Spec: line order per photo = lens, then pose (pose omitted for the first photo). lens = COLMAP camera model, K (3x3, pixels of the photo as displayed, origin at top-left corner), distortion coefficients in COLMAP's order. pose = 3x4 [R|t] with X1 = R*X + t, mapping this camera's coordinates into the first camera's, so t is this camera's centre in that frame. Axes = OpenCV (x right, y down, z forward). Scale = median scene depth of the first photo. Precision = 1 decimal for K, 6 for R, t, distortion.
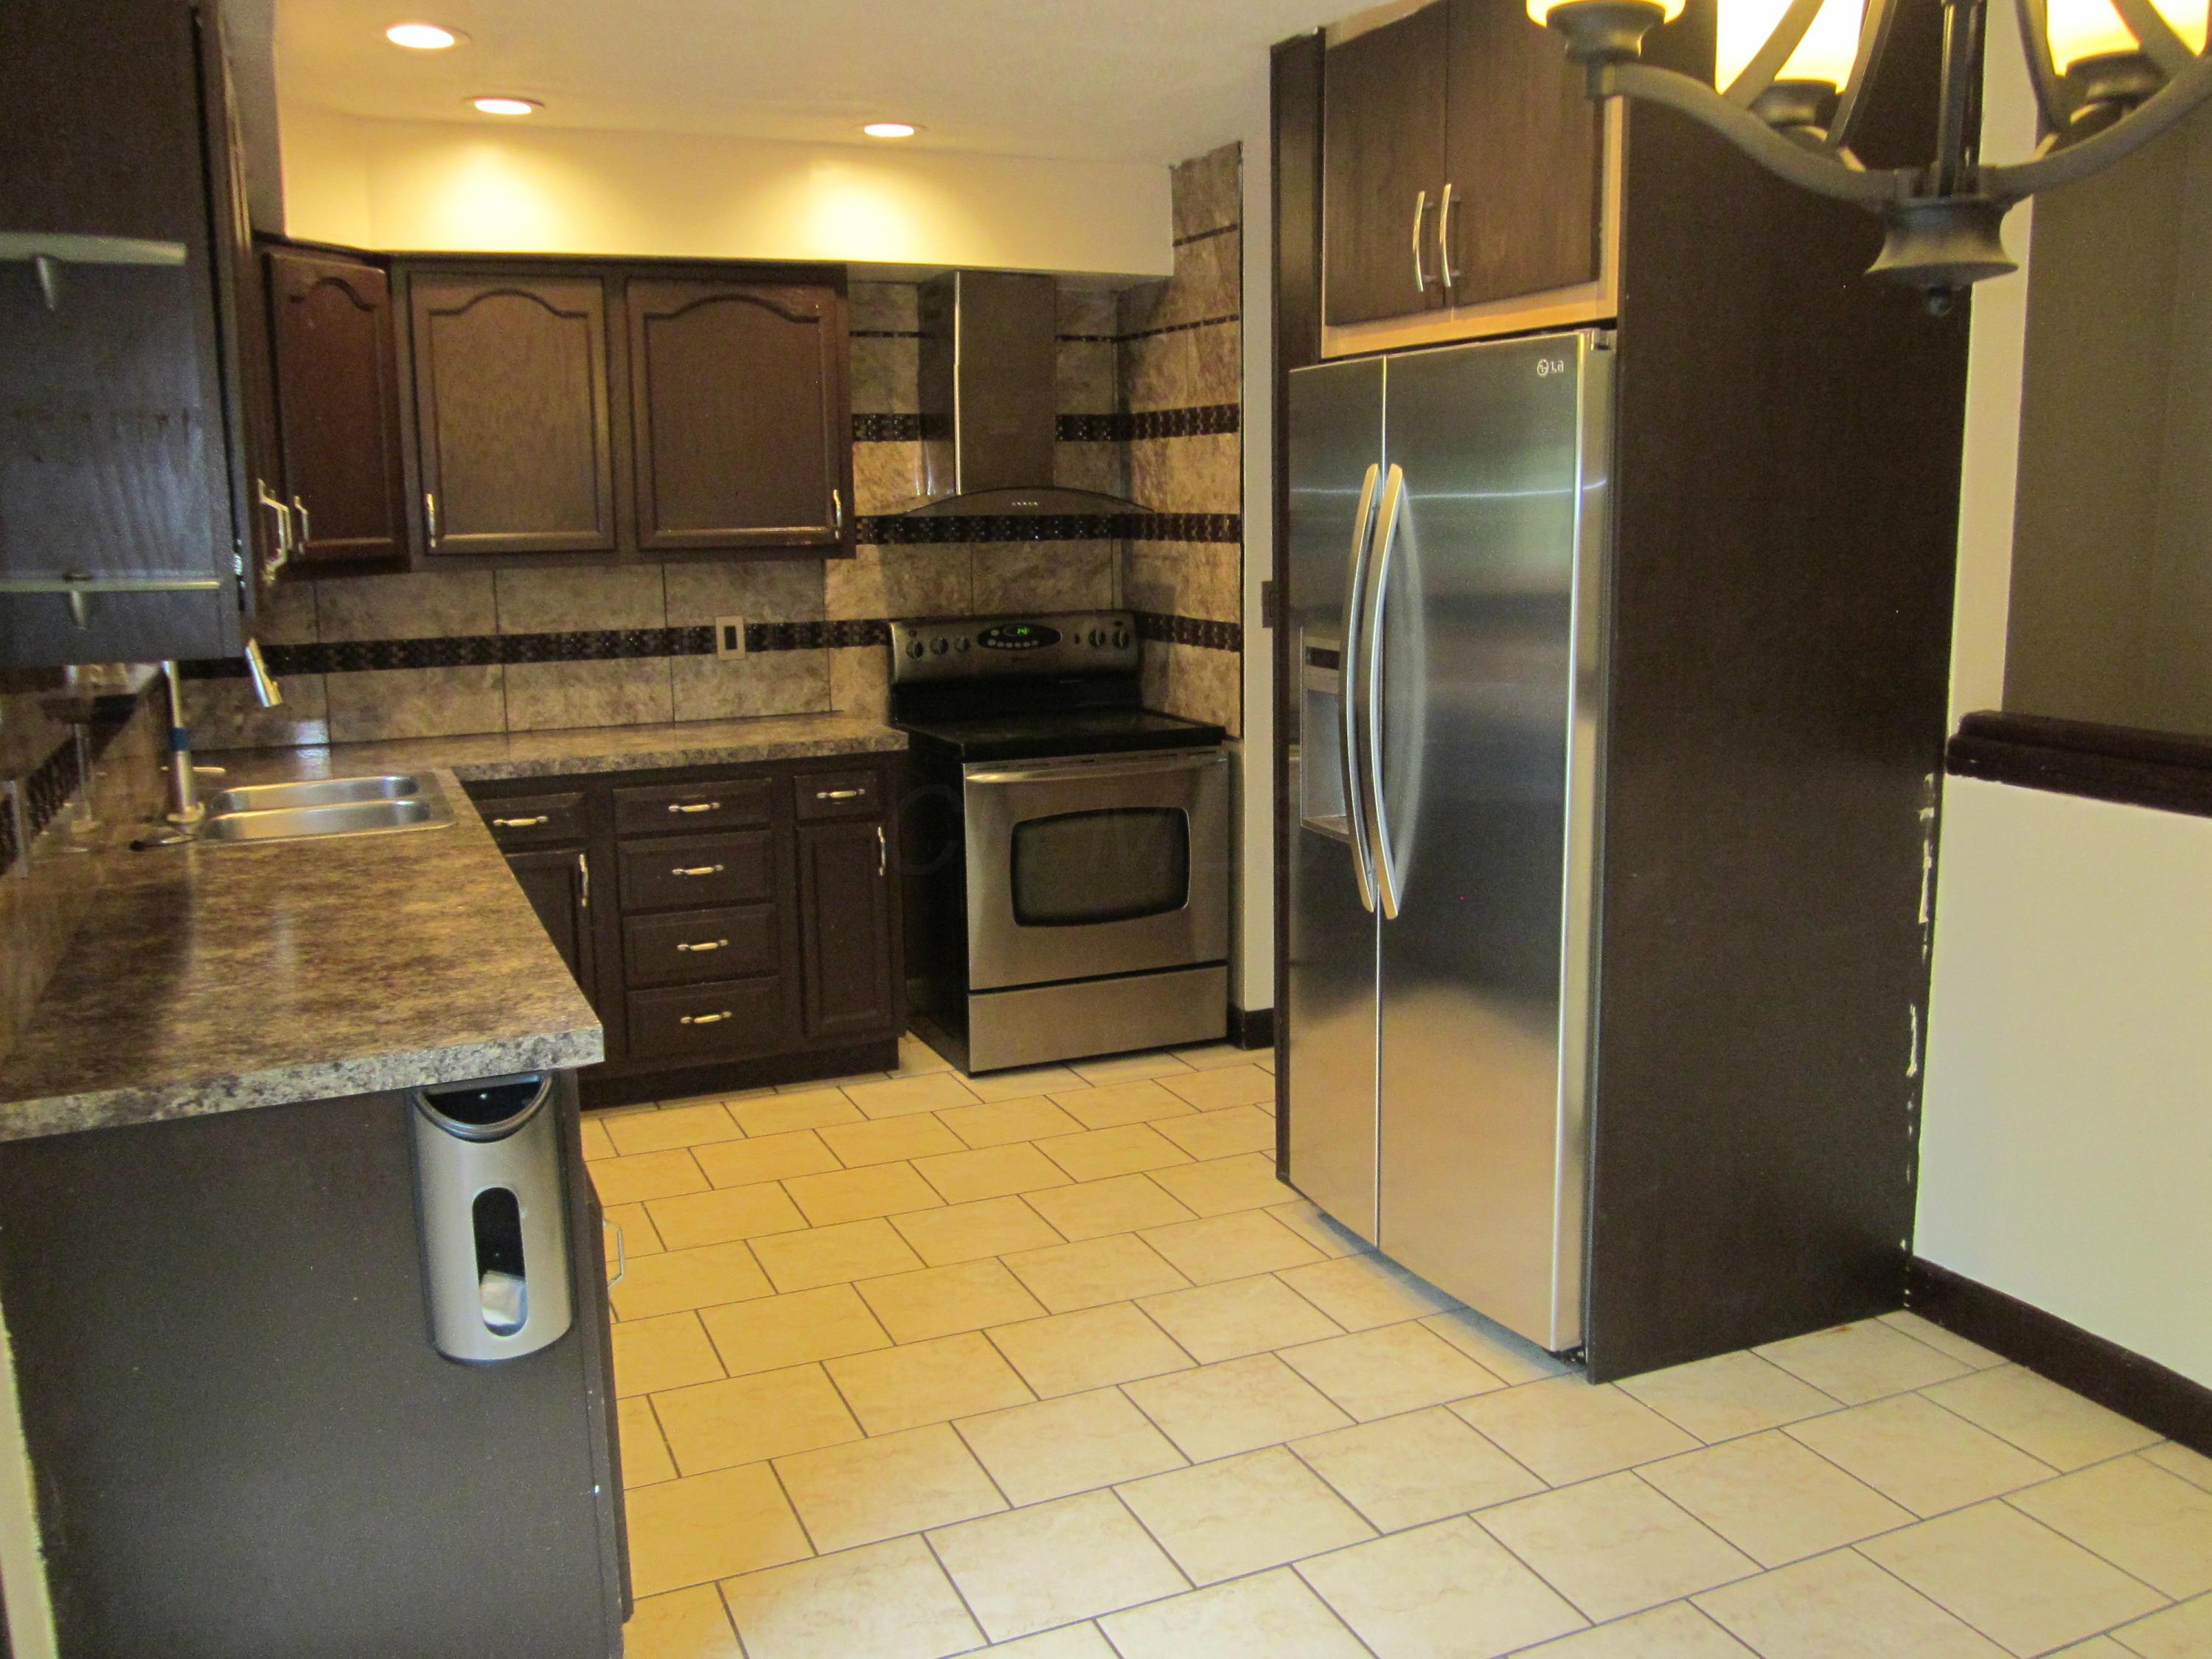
lens RADIAL K [[1836.0, 0, 1120.1], [0, 1836.0, 826.4], [0, 0, 1]] dist [-0.052581, 0.013376]
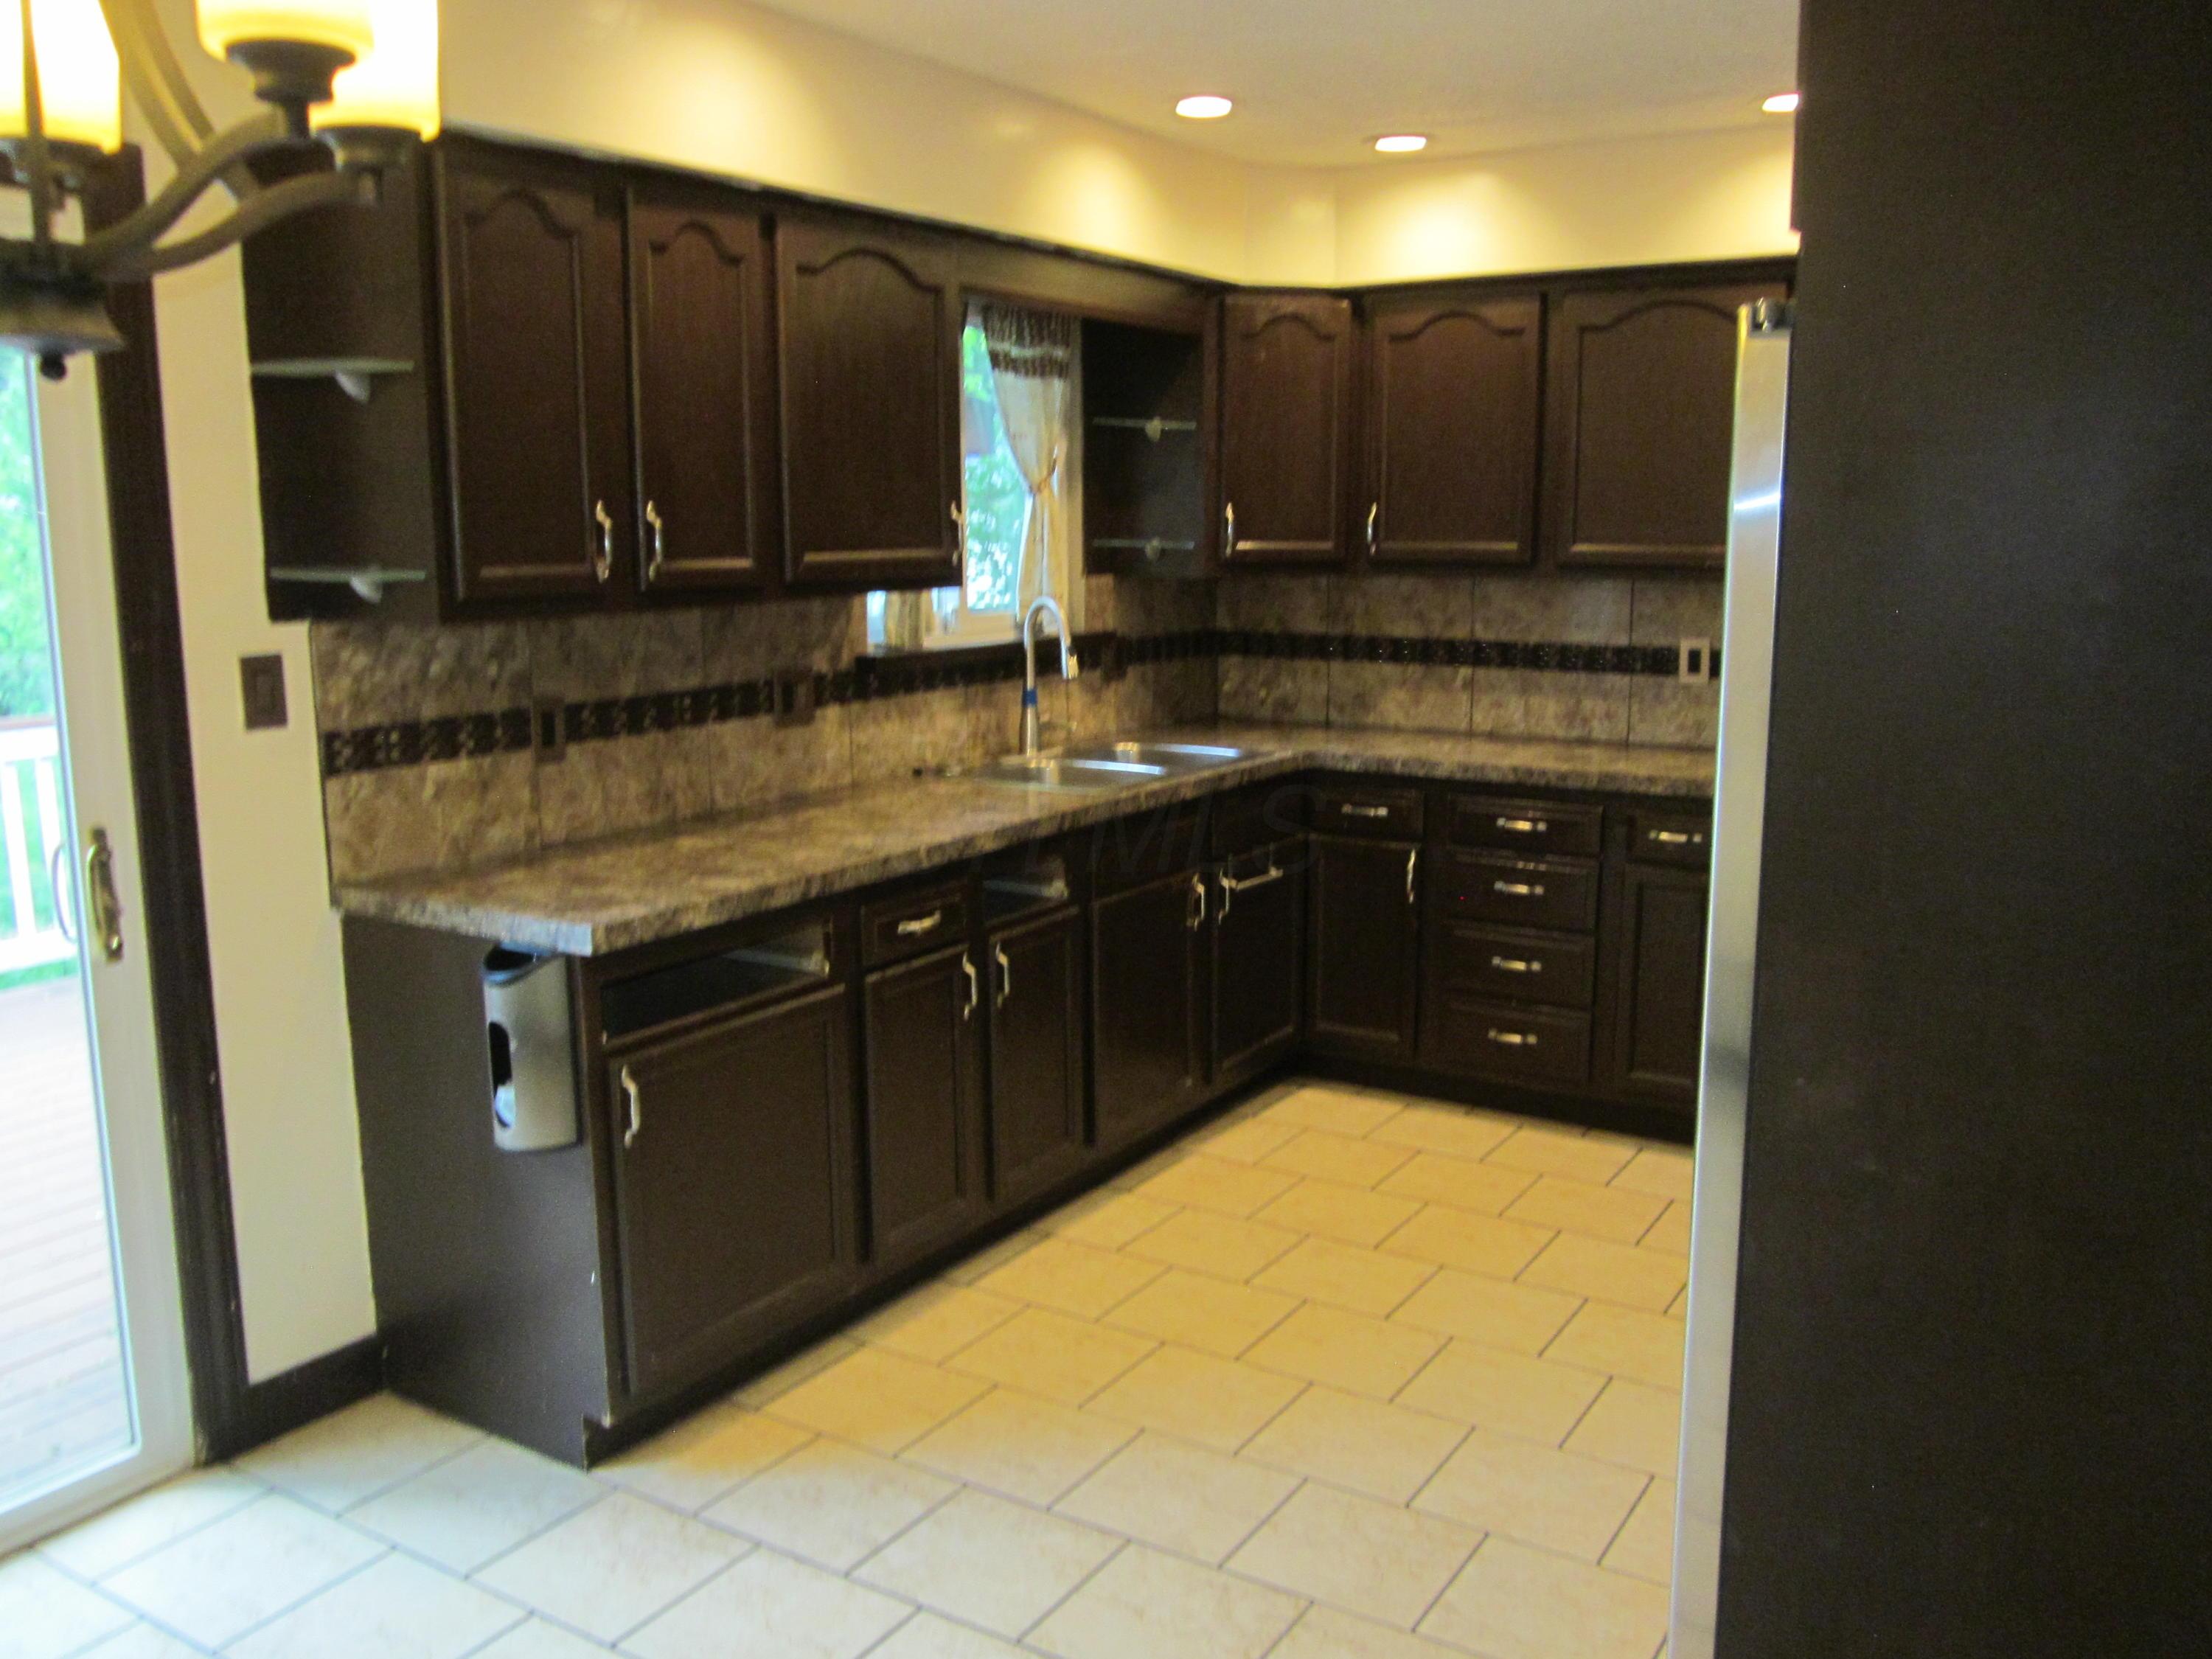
lens RADIAL K [[1836.0, 0, 1114.3], [0, 1836.0, 829.7], [0, 0, 1]] dist [-0.052581, 0.013376]
pose [[0.557805, 0.153658, -0.815624, 0.429345], [-0.149611, 0.985230, 0.083291, -0.054748], [0.816376, 0.075566, 0.572556, 0.239831]]
